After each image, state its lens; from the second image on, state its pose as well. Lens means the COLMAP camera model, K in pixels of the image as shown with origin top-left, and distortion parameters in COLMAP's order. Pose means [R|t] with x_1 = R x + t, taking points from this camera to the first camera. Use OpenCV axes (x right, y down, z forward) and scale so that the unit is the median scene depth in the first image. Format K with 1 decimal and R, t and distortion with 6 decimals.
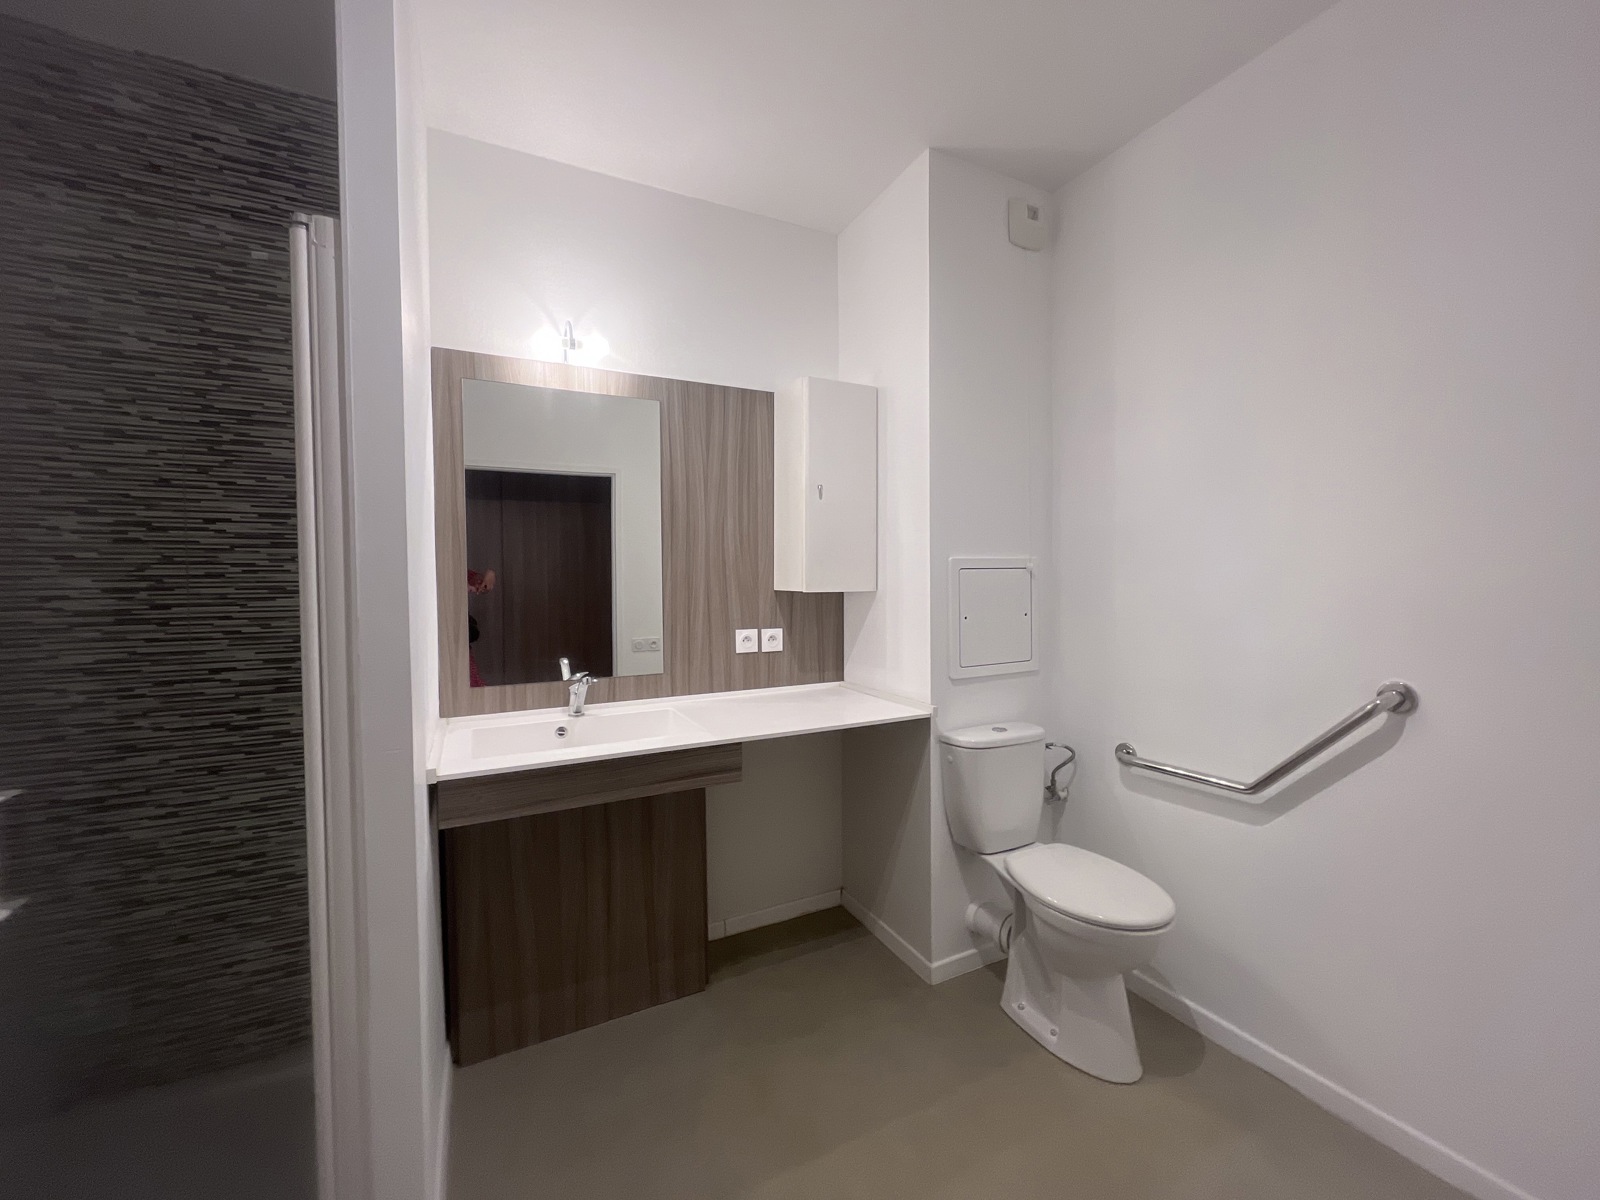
lens RADIAL K [[642.5, 0, 796.4], [0, 642.5, 600.8], [0, 0, 1]] dist [-0.006498, -0.000192]
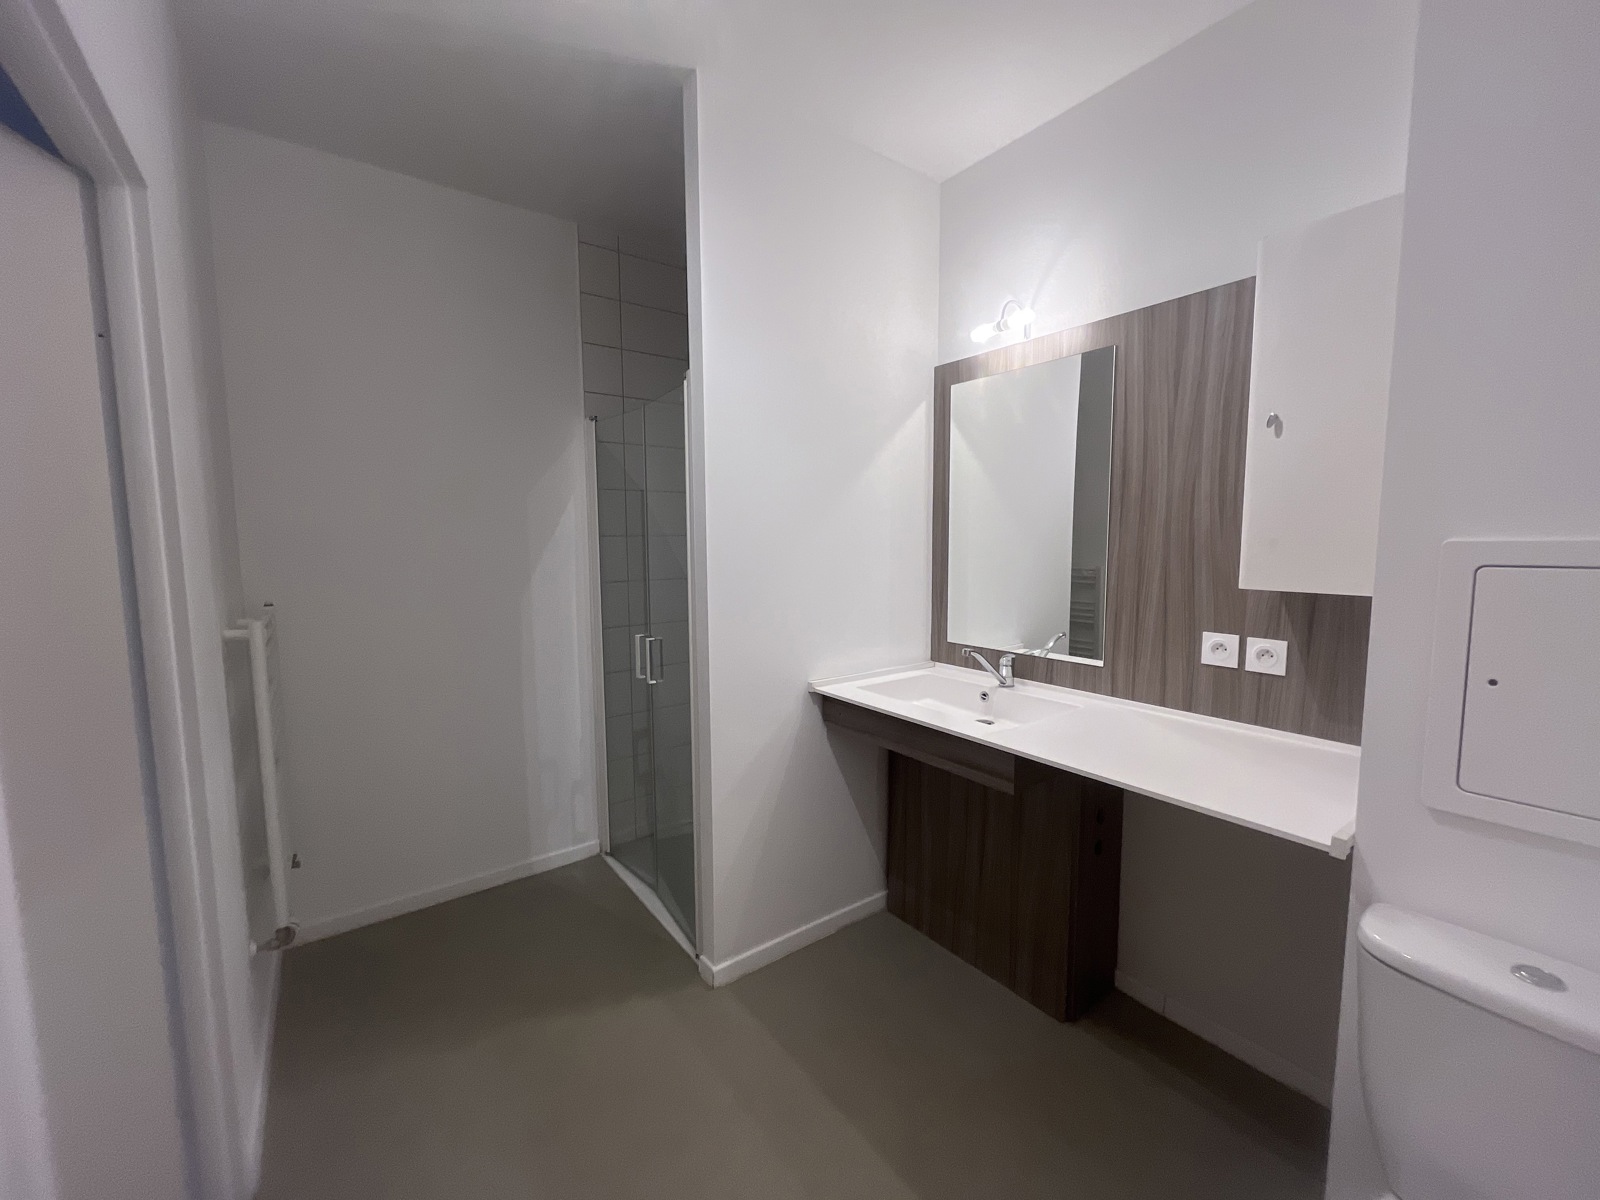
lens RADIAL K [[642.5, 0, 798.3], [0, 642.5, 596.7], [0, 0, 1]] dist [-0.006498, -0.000192]
pose [[0.164302, 0.103263, -0.980990, 0.545787], [-0.023381, 0.994634, 0.100784, -0.057314], [0.986133, 0.006378, 0.165835, 0.433799]]
